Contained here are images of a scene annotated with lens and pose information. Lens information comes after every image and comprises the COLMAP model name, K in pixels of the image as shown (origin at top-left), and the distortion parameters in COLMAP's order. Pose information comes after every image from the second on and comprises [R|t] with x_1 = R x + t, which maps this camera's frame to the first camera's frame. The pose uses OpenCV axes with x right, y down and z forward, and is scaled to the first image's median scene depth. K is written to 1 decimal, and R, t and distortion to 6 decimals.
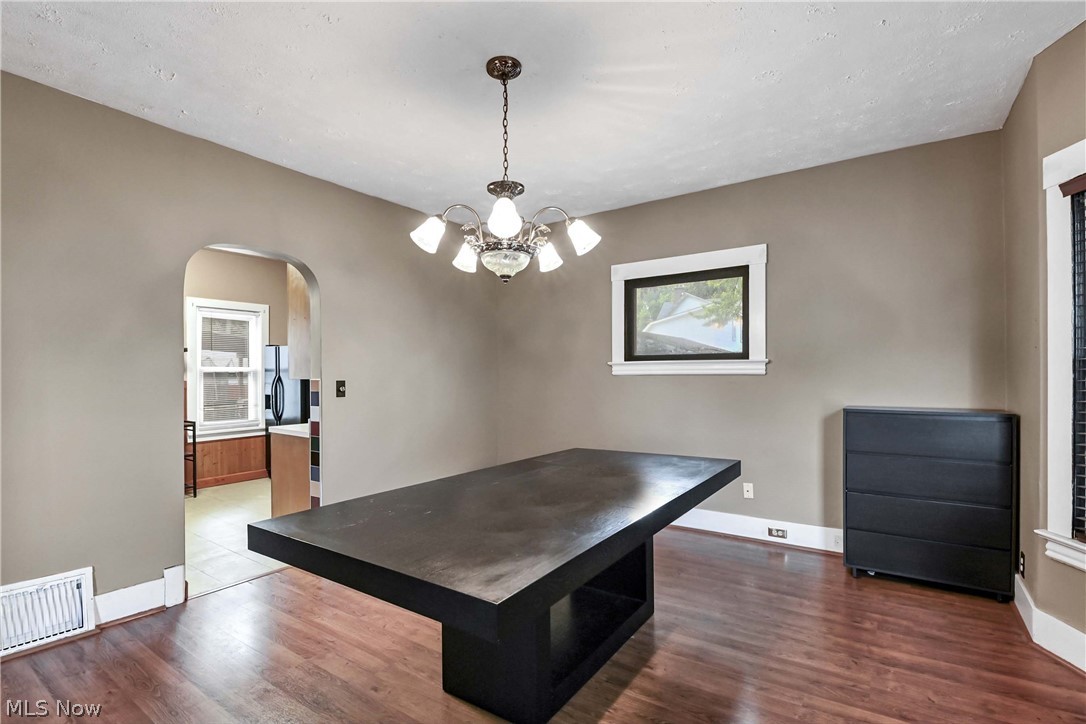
lens RADIAL K [[489.2, 0, 547.4], [0, 489.2, 376.7], [0, 0, 1]] dist [-0.000734, -0.000156]
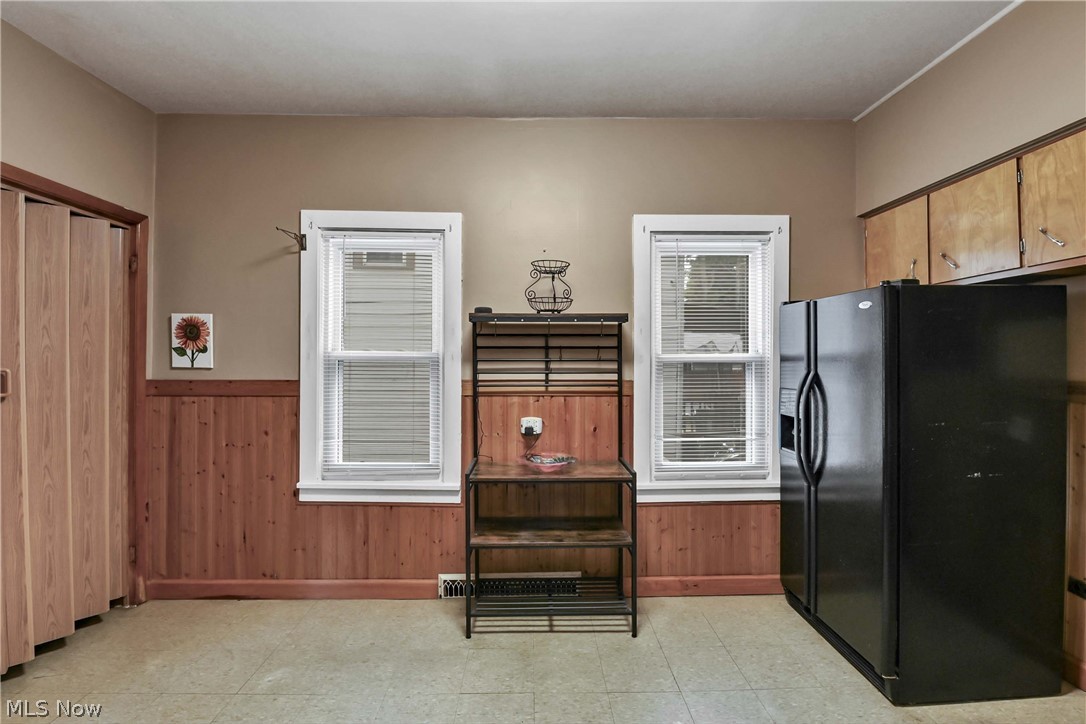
lens RADIAL K [[488.2, 0, 535.4], [0, 488.2, 359.0], [0, 0, 1]] dist [-0.003217, -0.000640]
pose [[0.568188, 0.002023, -0.822896, -0.345962], [-0.007090, 0.999972, -0.002437, -0.010904], [0.822868, 0.007219, 0.568187, 0.575153]]
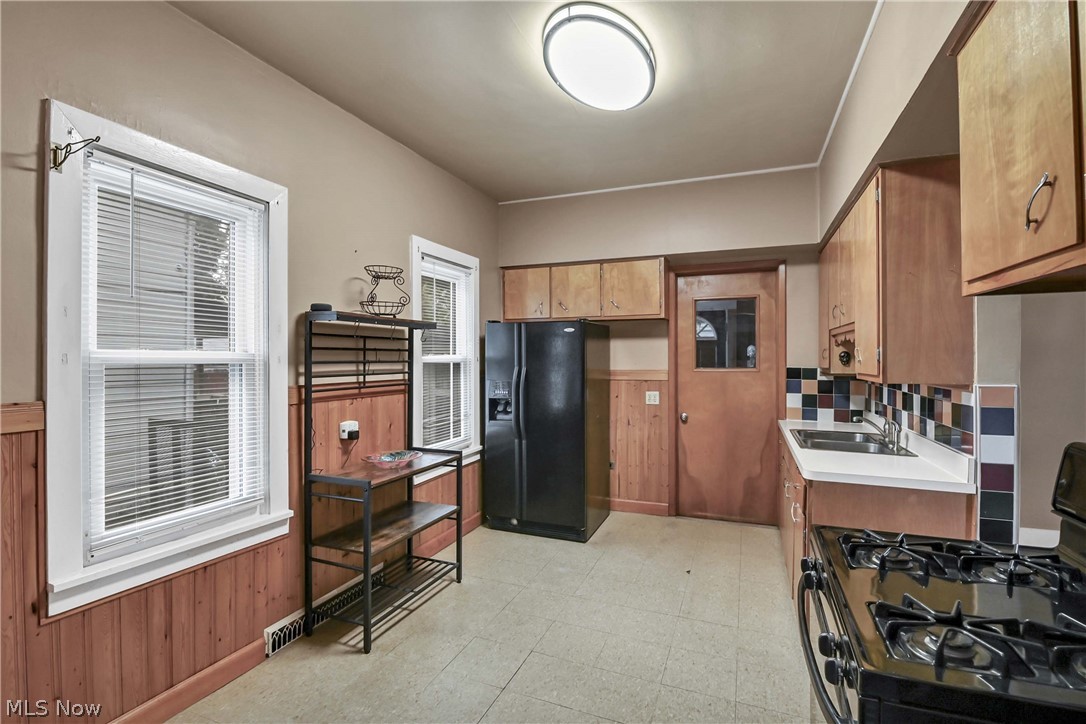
lens RADIAL K [[511.0, 0, 541.9], [0, 511.0, 359.5], [0, 0, 1]] dist [0.002775, 0.000357]
pose [[0.981048, -0.000300, 0.193767, -0.646682], [0.001486, 0.999981, -0.005975, -0.010090], [-0.193762, 0.006150, 0.981029, 0.339607]]
